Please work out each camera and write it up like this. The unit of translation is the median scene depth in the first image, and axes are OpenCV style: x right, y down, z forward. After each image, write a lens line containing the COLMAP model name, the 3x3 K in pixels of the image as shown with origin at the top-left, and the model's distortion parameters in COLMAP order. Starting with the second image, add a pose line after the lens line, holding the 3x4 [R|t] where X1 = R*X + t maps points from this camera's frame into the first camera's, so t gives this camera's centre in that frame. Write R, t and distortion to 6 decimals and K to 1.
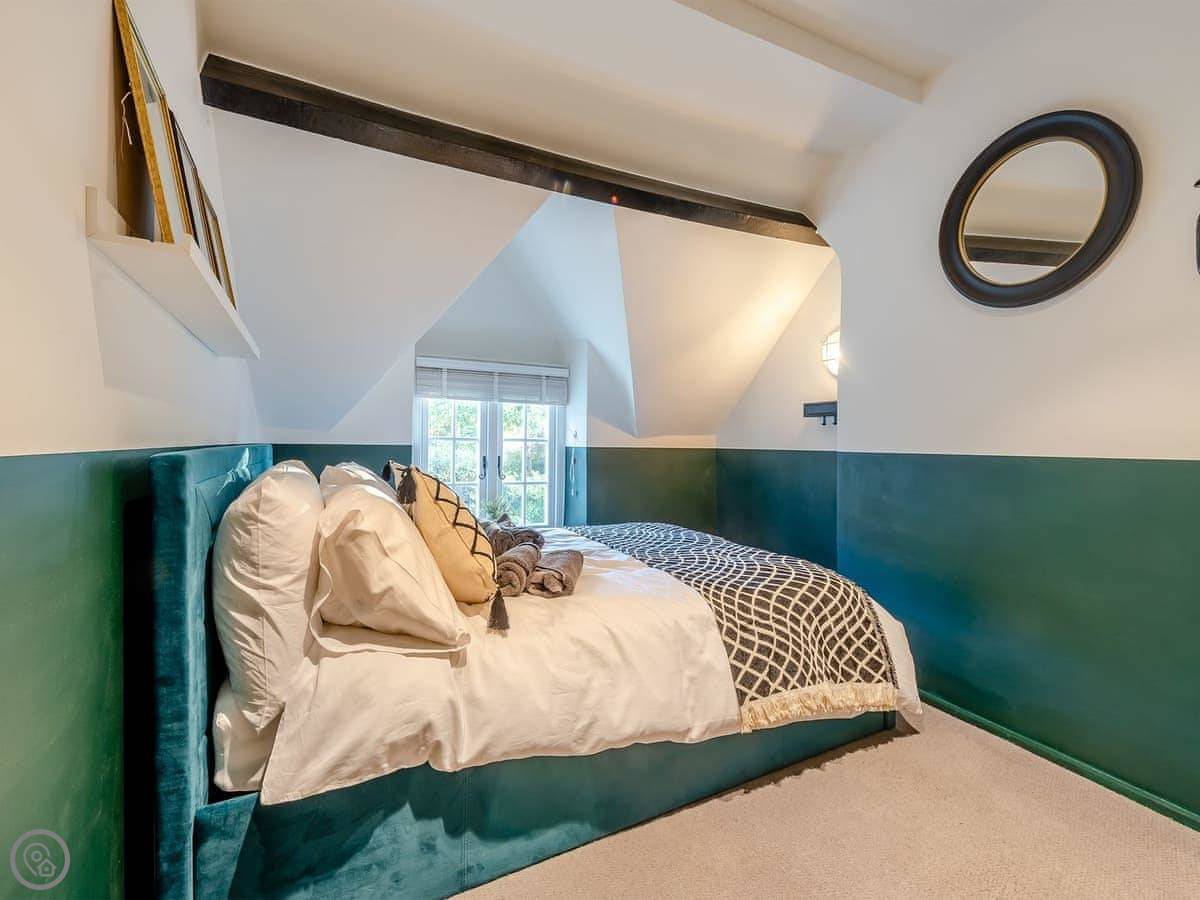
lens RADIAL K [[456.6, 0, 612.3], [0, 456.6, 454.2], [0, 0, 1]] dist [0.008033, -0.000243]
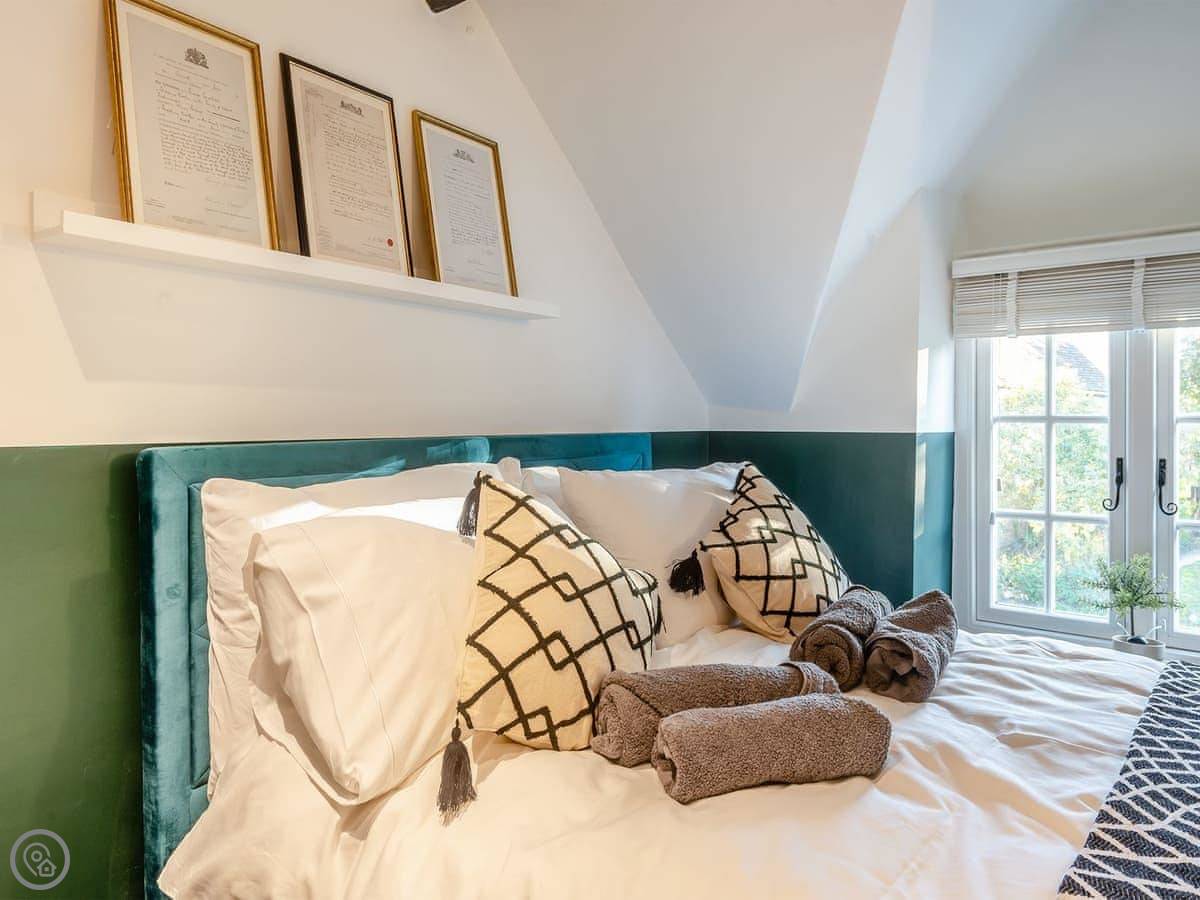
lens RADIAL K [[820.4, 0, 607.5], [0, 820.4, 424.3], [0, 0, 1]] dist [0.003965, 0.000876]
pose [[0.454604, -0.009180, -0.890647, 0.511256], [-0.014571, 0.999736, -0.017742, -0.019450], [0.890575, 0.021043, 0.454350, 0.587397]]
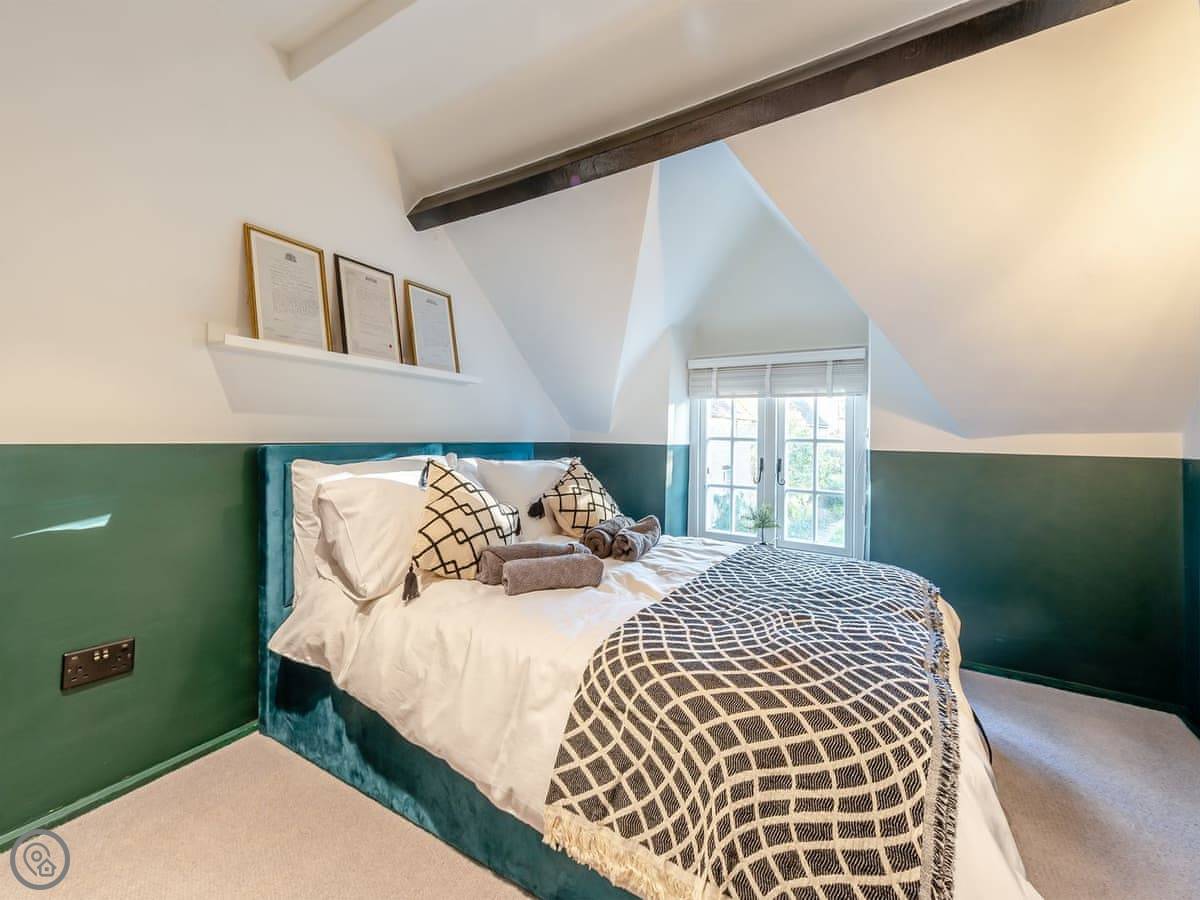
lens RADIAL K [[480.8, 0, 613.6], [0, 480.8, 440.9], [0, 0, 1]] dist [0.000435, -0.000284]
pose [[0.587681, 0.003886, -0.809083, 0.855240], [-0.028750, 0.999457, -0.016082, -0.017391], [0.808582, 0.032712, 0.587474, 0.548722]]
